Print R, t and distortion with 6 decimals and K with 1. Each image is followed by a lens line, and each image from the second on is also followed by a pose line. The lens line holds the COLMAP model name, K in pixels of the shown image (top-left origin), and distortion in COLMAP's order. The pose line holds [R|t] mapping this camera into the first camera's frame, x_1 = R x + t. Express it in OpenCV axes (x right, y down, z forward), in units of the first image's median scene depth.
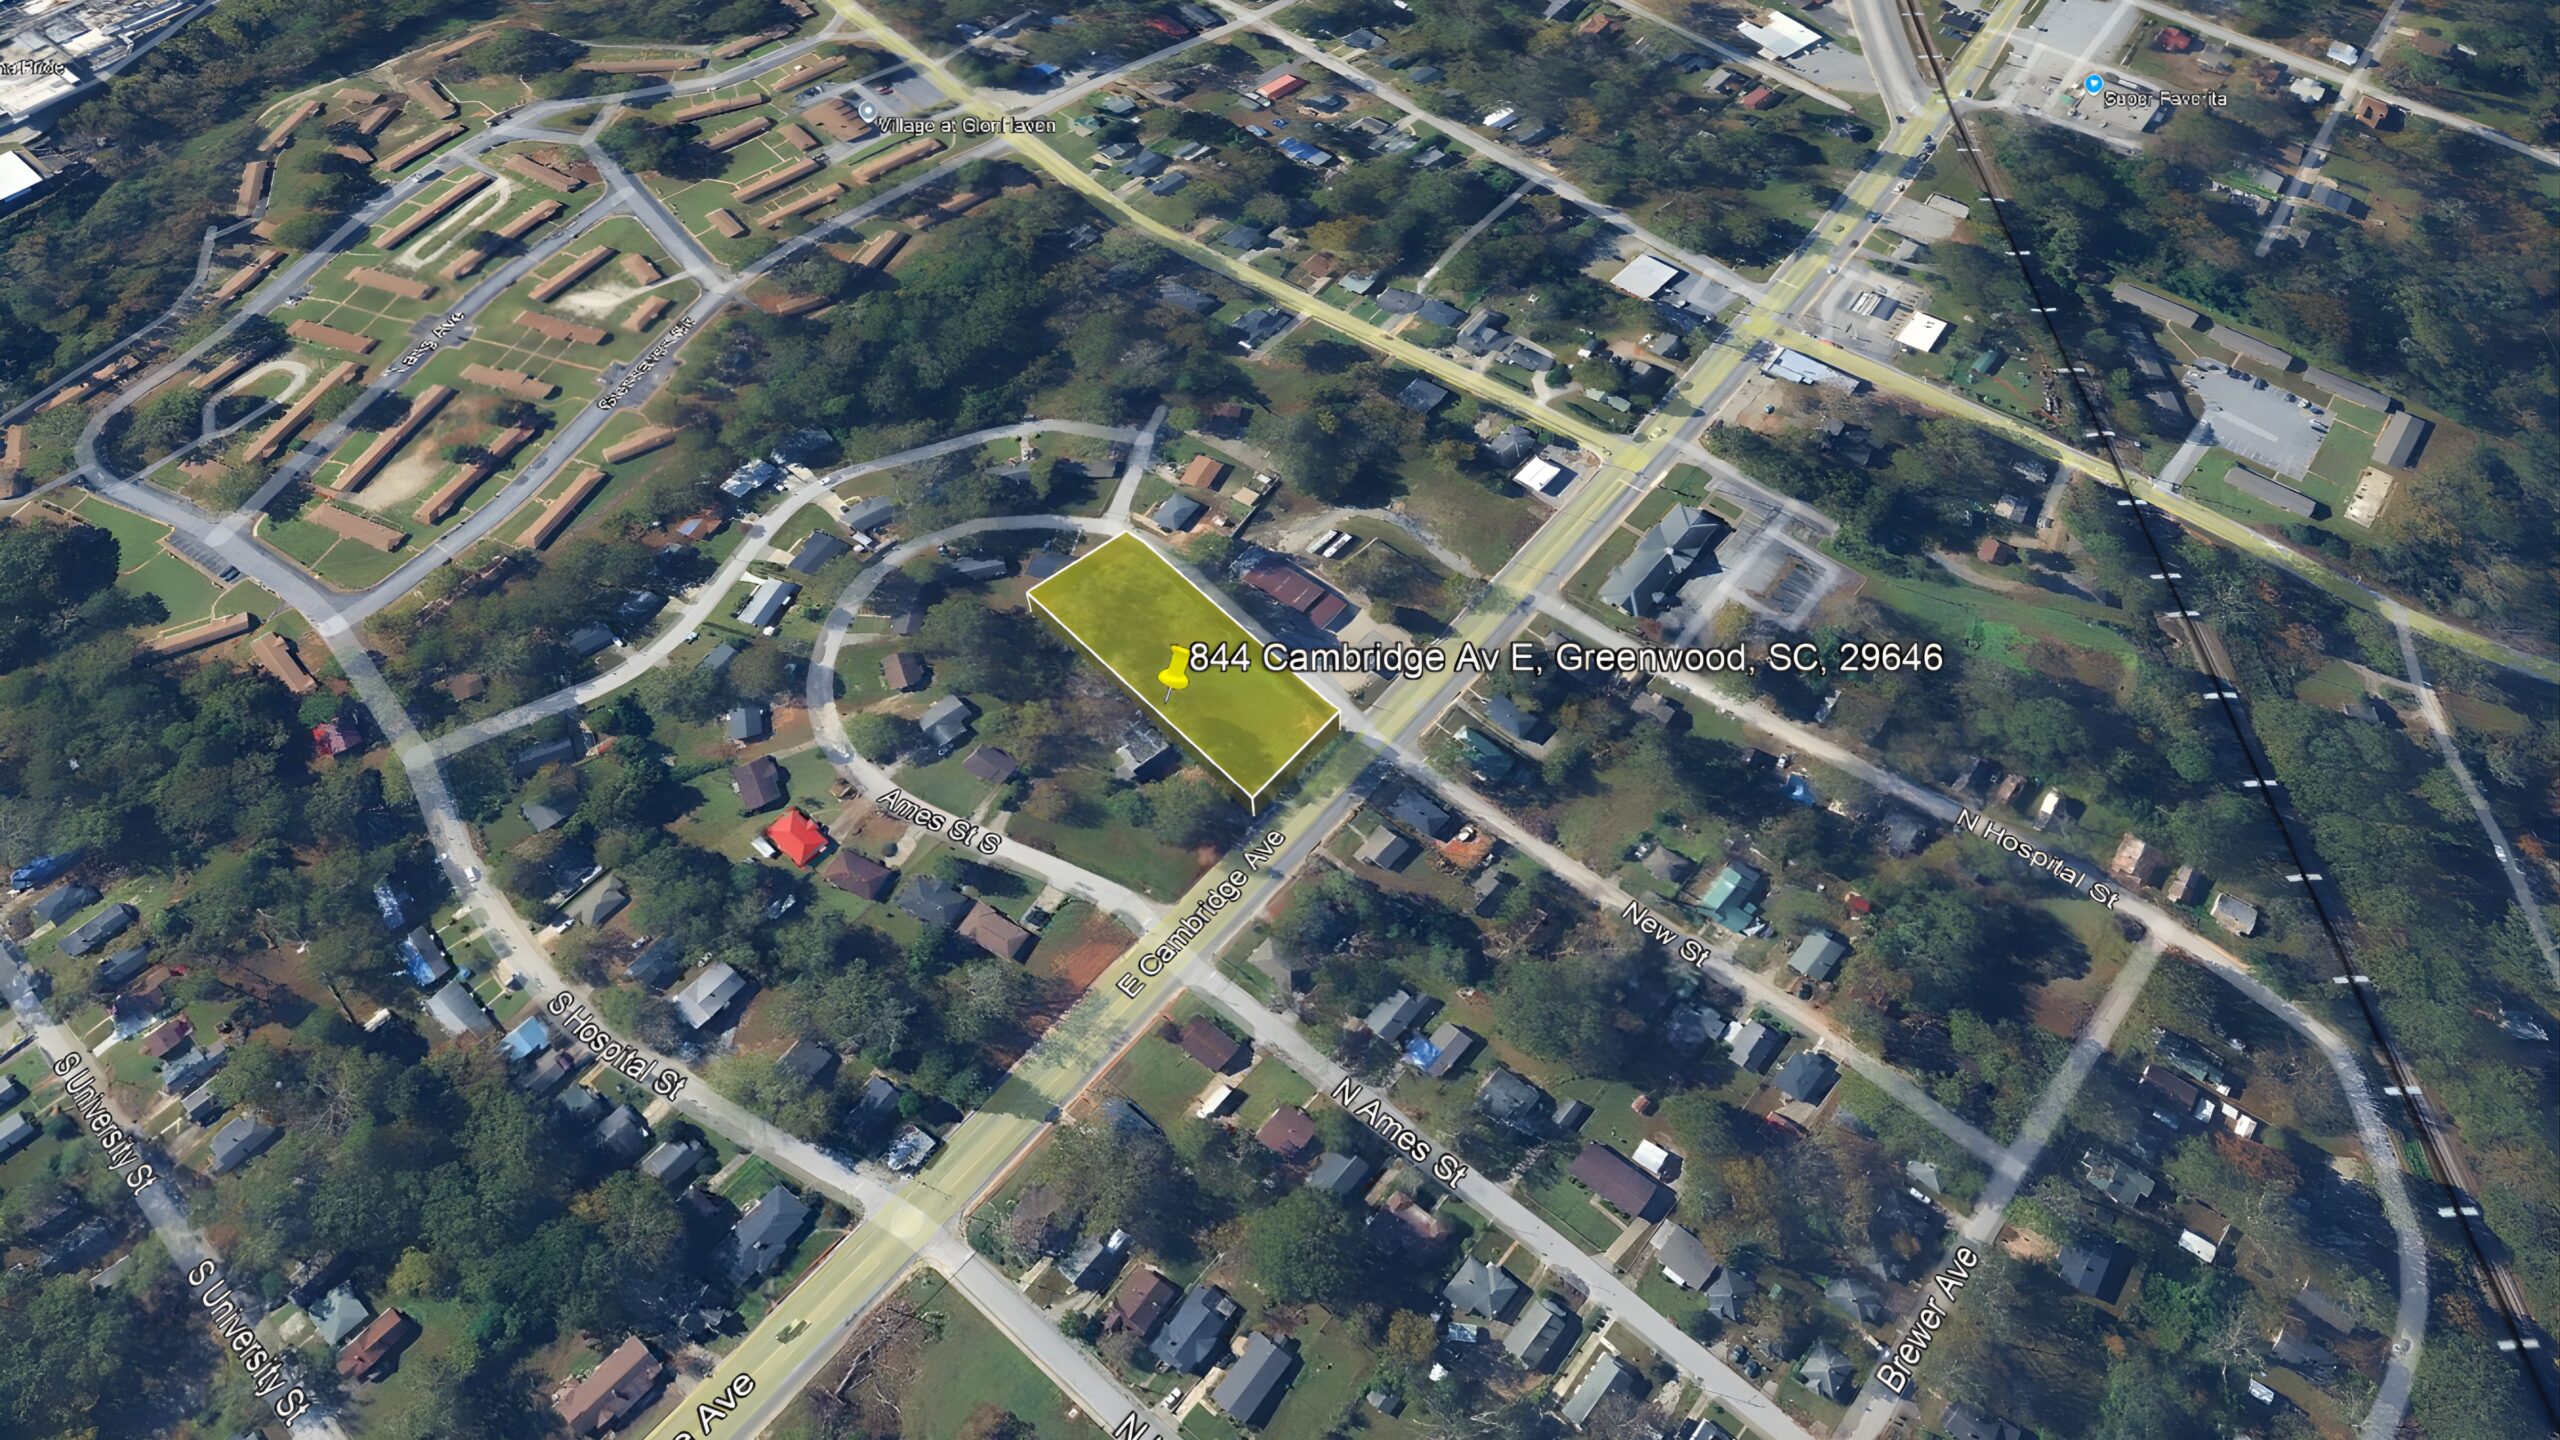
lens RADIAL K [[1669.2, 0, 1280.0], [0, 1669.2, 720.0], [0, 0, 1]] dist [0.000684, 0.002266]
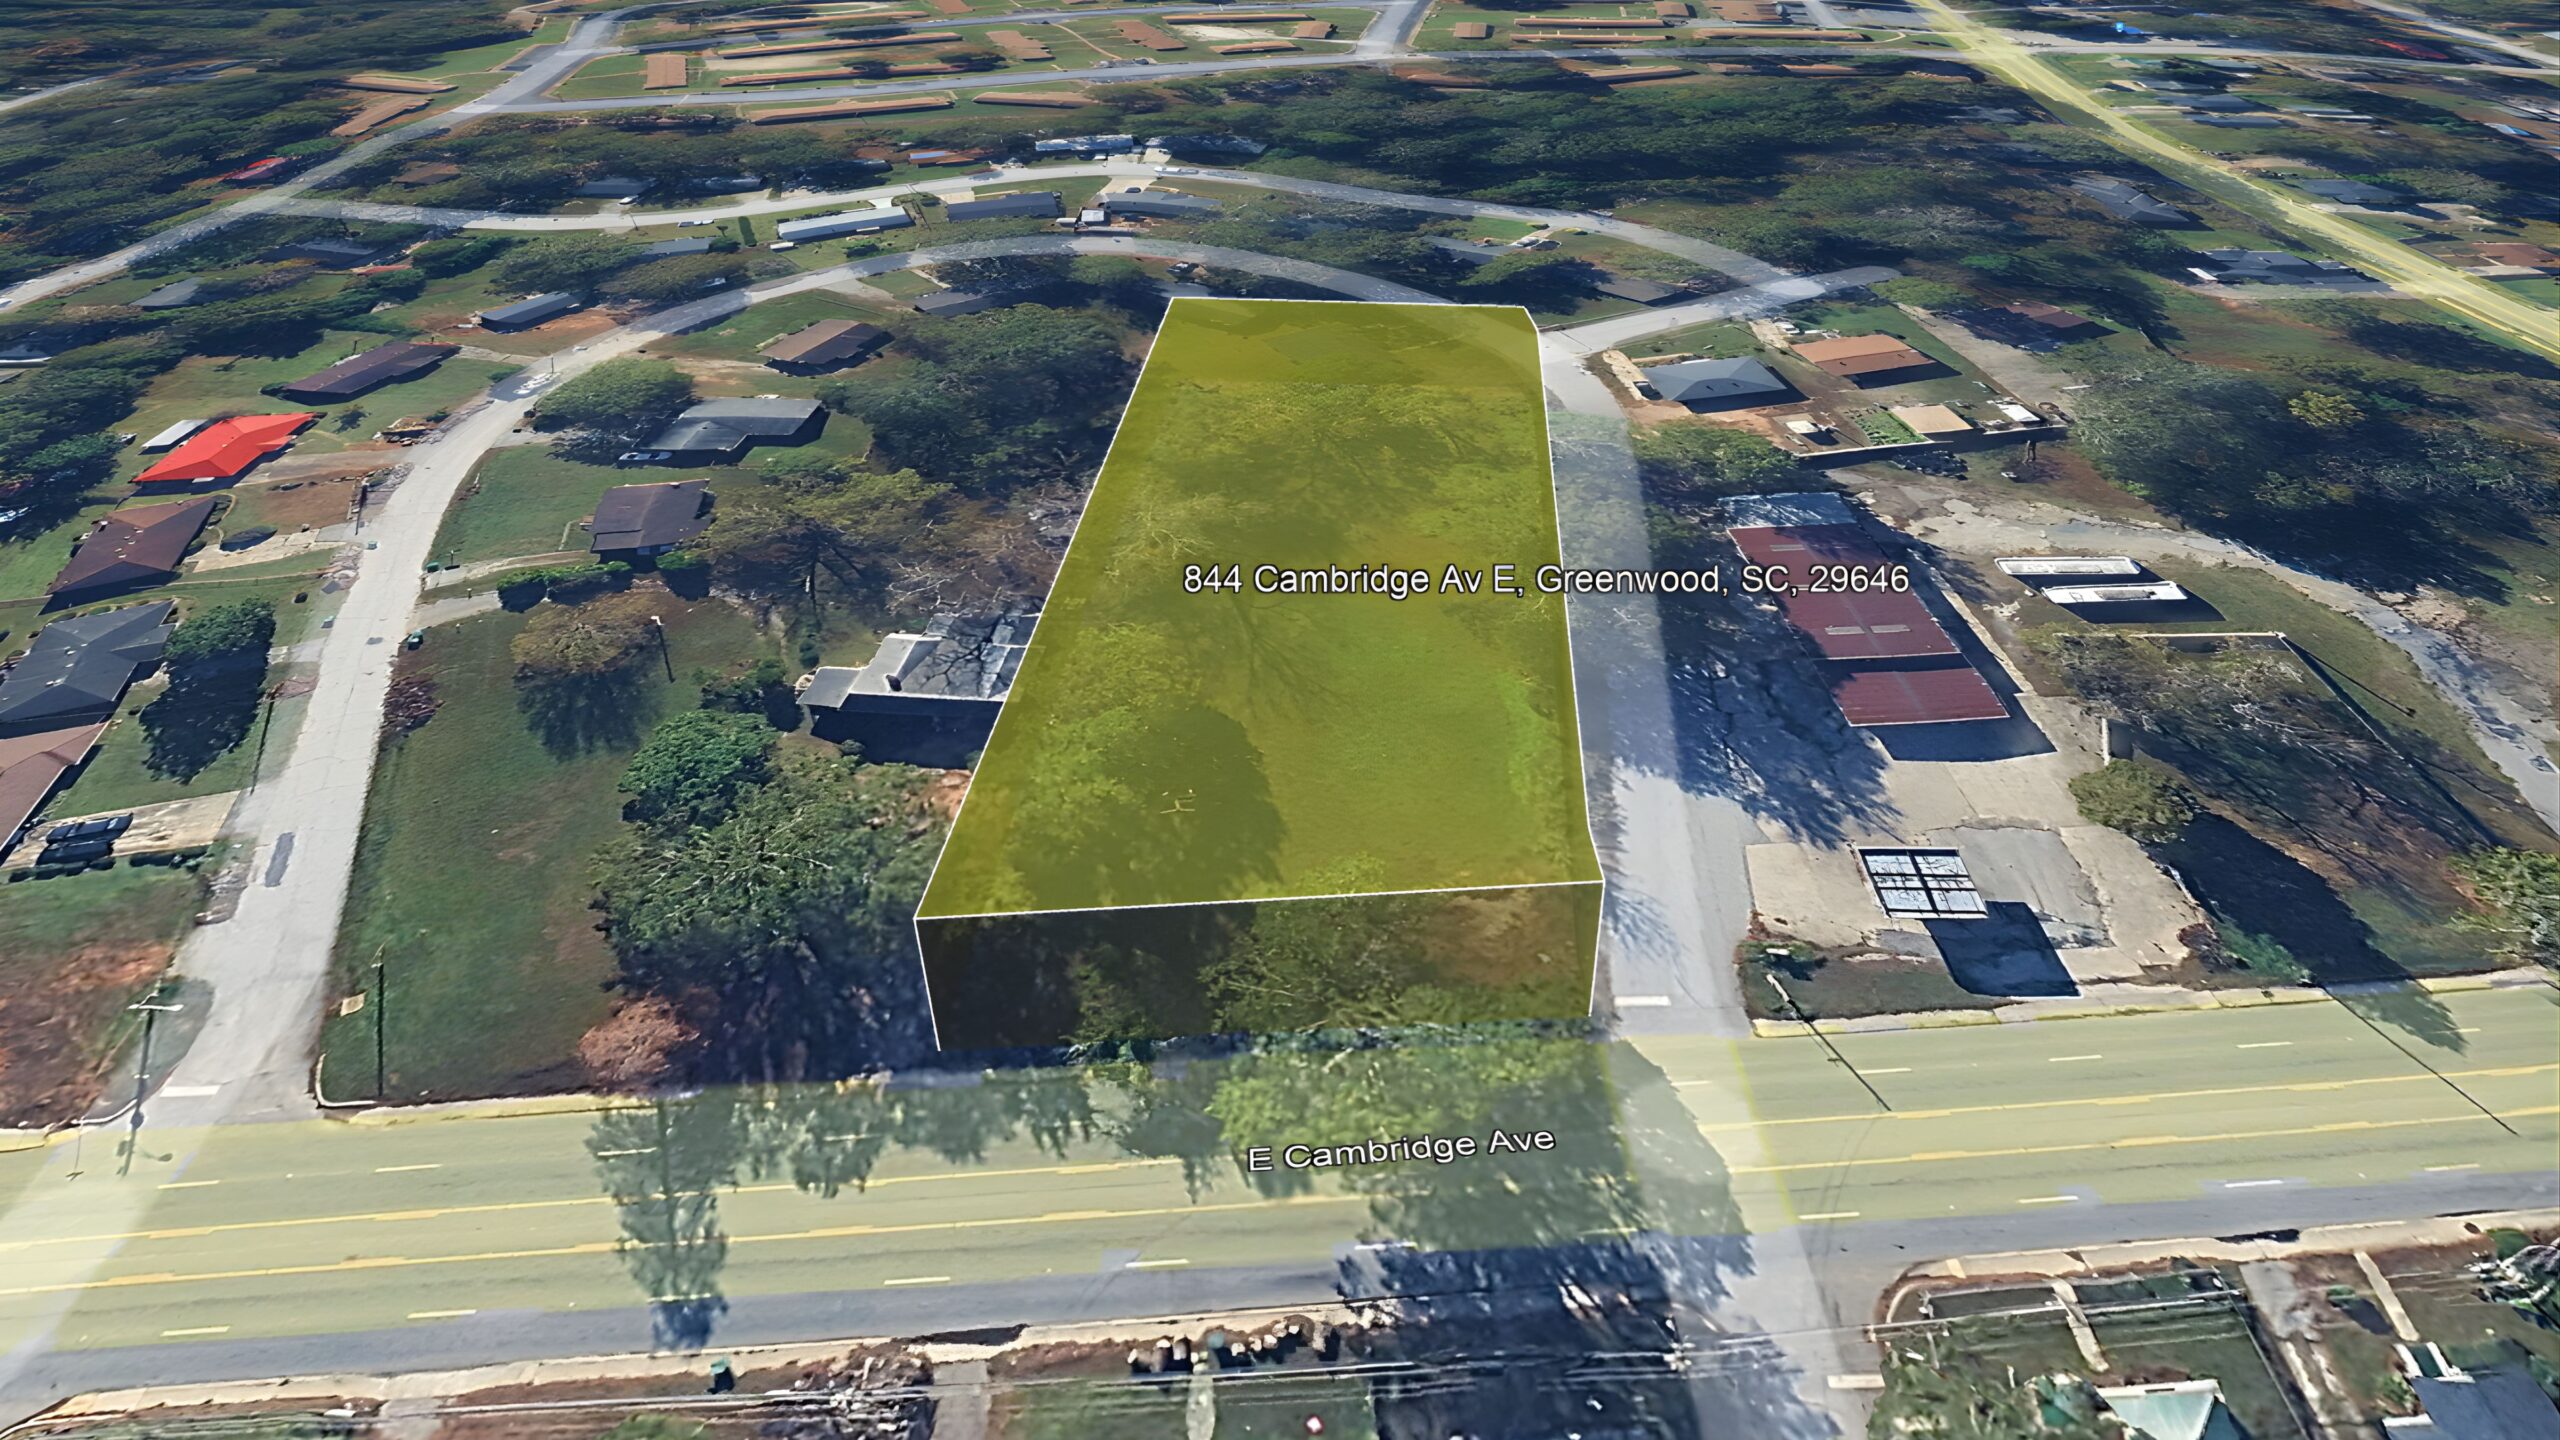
lens RADIAL K [[1669.2, 0, 1280.0], [0, 1669.2, 720.0], [0, 0, 1]] dist [0.000684, 0.002266]
pose [[0.700810, 0.432328, -0.567413, 0.099089], [-0.583564, 0.804926, -0.107462, 0.019579], [0.410266, 0.406432, 0.816391, 0.713317]]
